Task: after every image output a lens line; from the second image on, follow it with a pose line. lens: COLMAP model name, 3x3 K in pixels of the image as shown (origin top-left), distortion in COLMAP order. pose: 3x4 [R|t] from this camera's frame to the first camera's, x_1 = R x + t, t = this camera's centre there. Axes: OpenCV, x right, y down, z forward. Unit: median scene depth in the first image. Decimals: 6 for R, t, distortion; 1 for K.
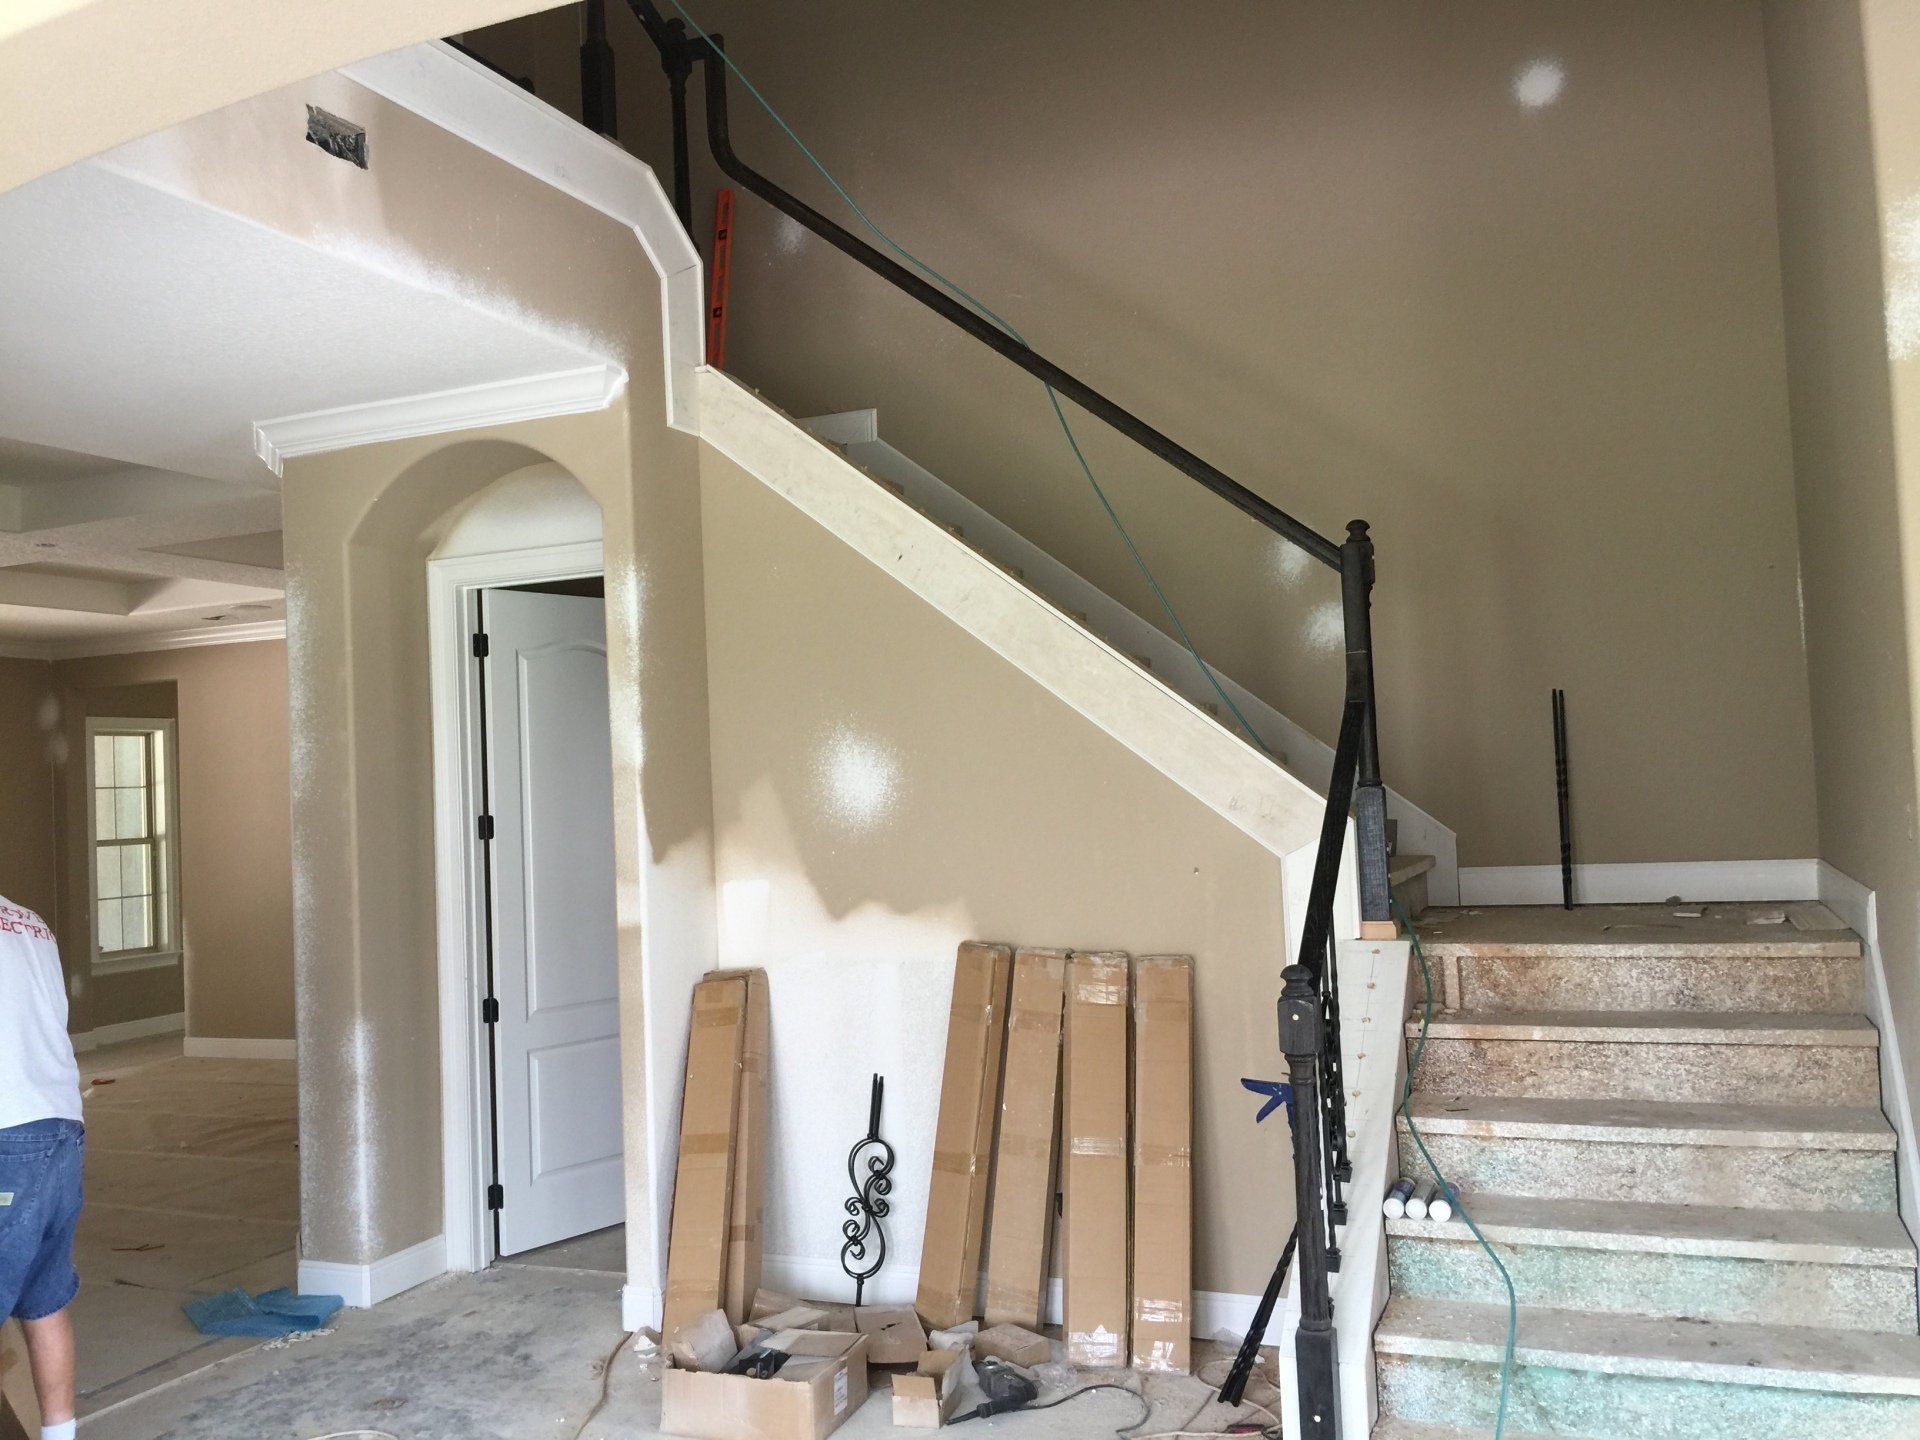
lens RADIAL K [[1619.7, 0, 965.9], [0, 1619.7, 724.9], [0, 0, 1]] dist [0.059661, -0.093844]
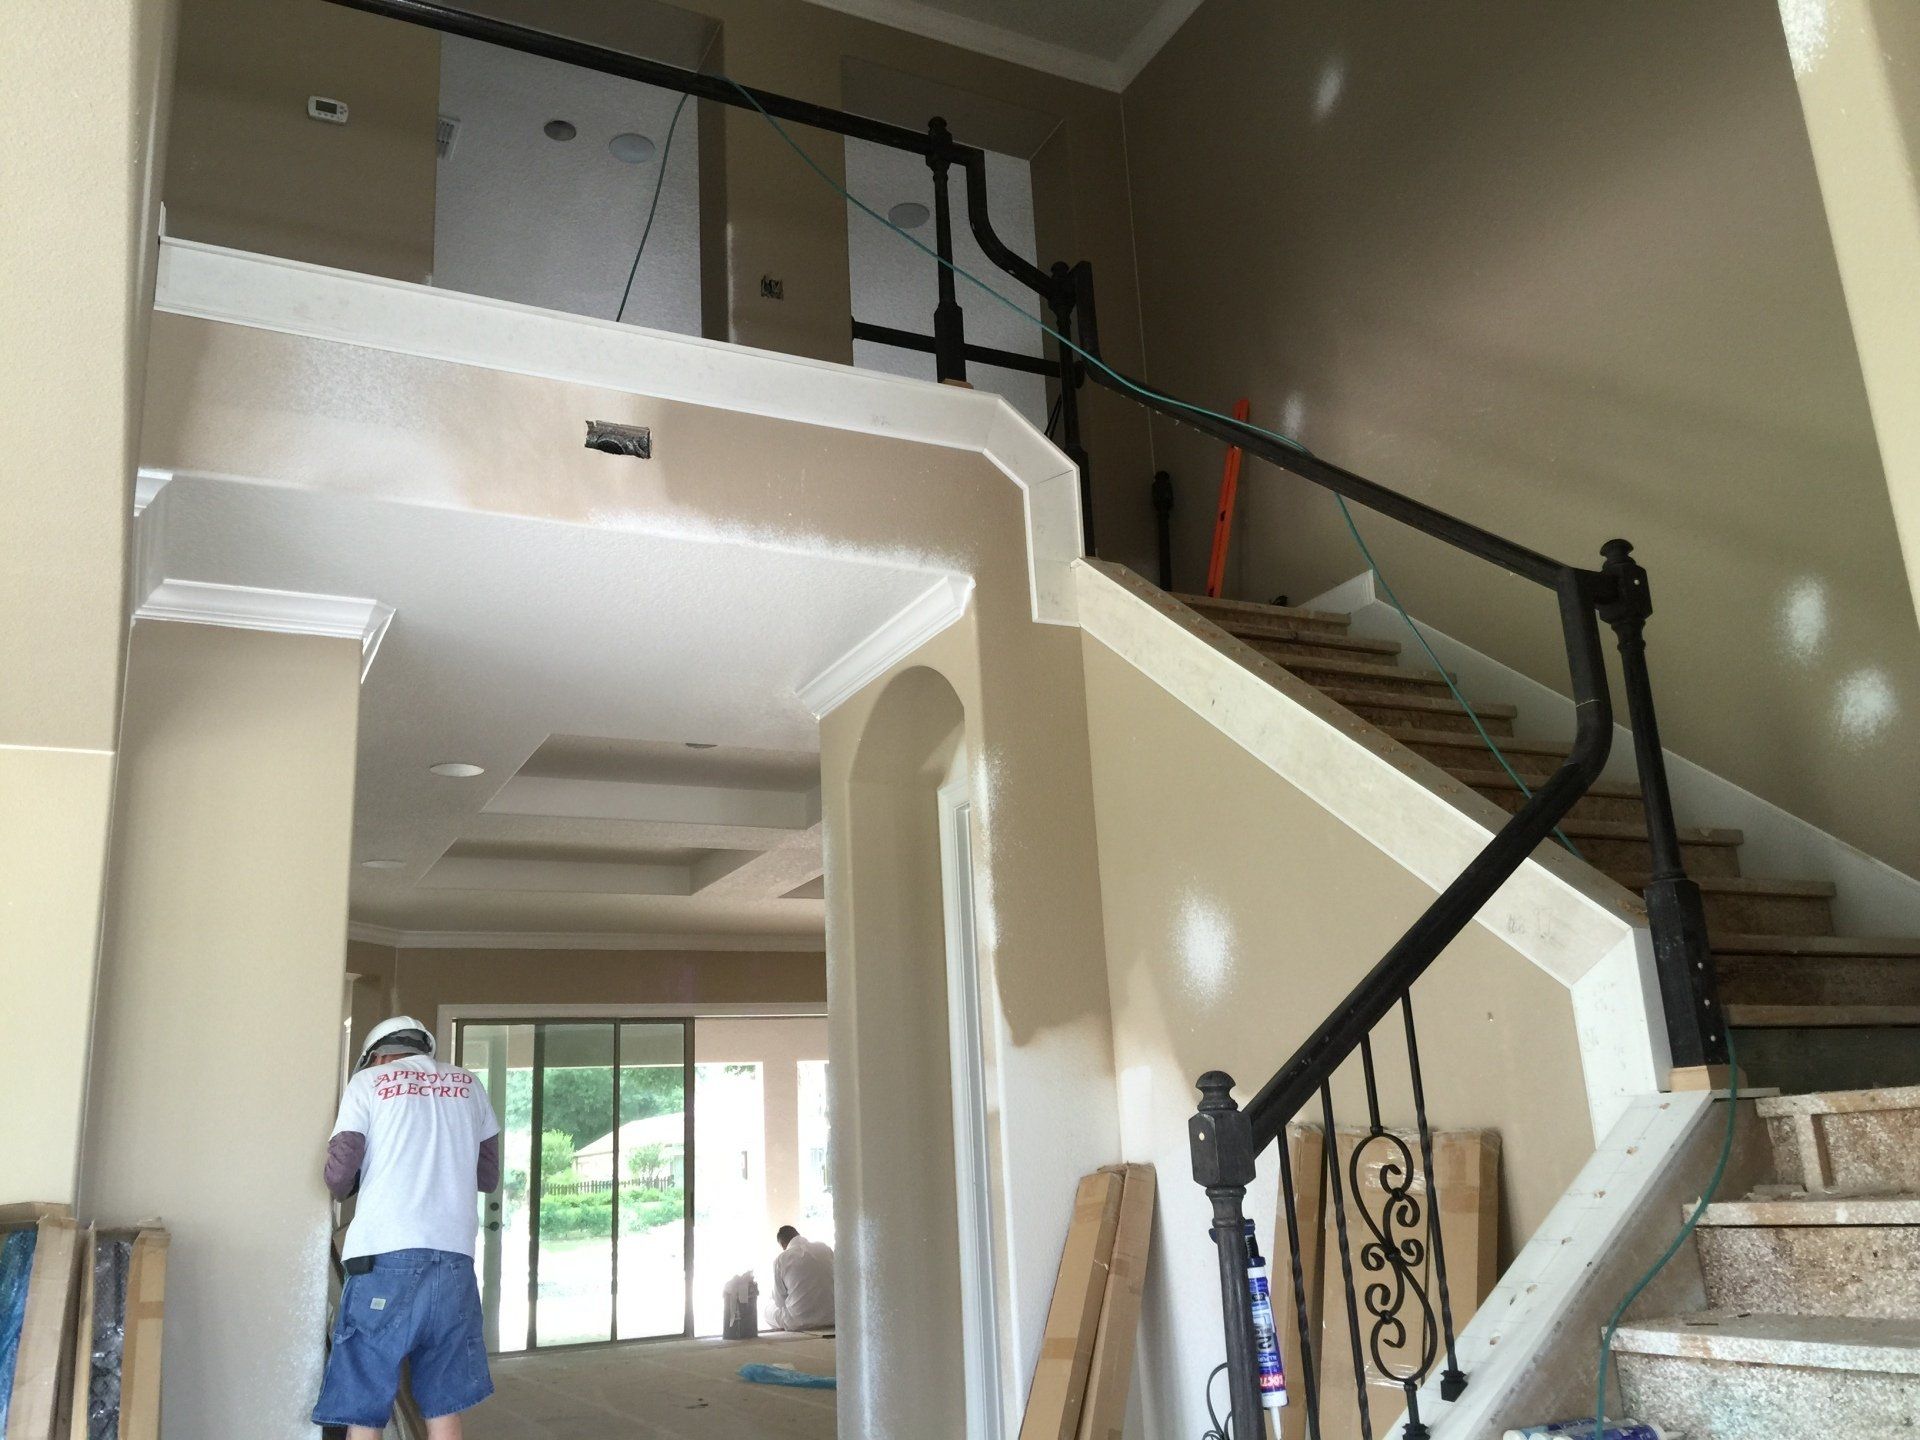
lens RADIAL K [[1619.7, 0, 954.8], [0, 1619.7, 713.0], [0, 0, 1]] dist [0.059661, -0.093844]
pose [[0.756689, -0.173946, -0.630210, 0.467700], [0.044832, 0.975492, -0.215418, 0.104802], [0.652236, 0.134751, 0.745943, 0.221591]]
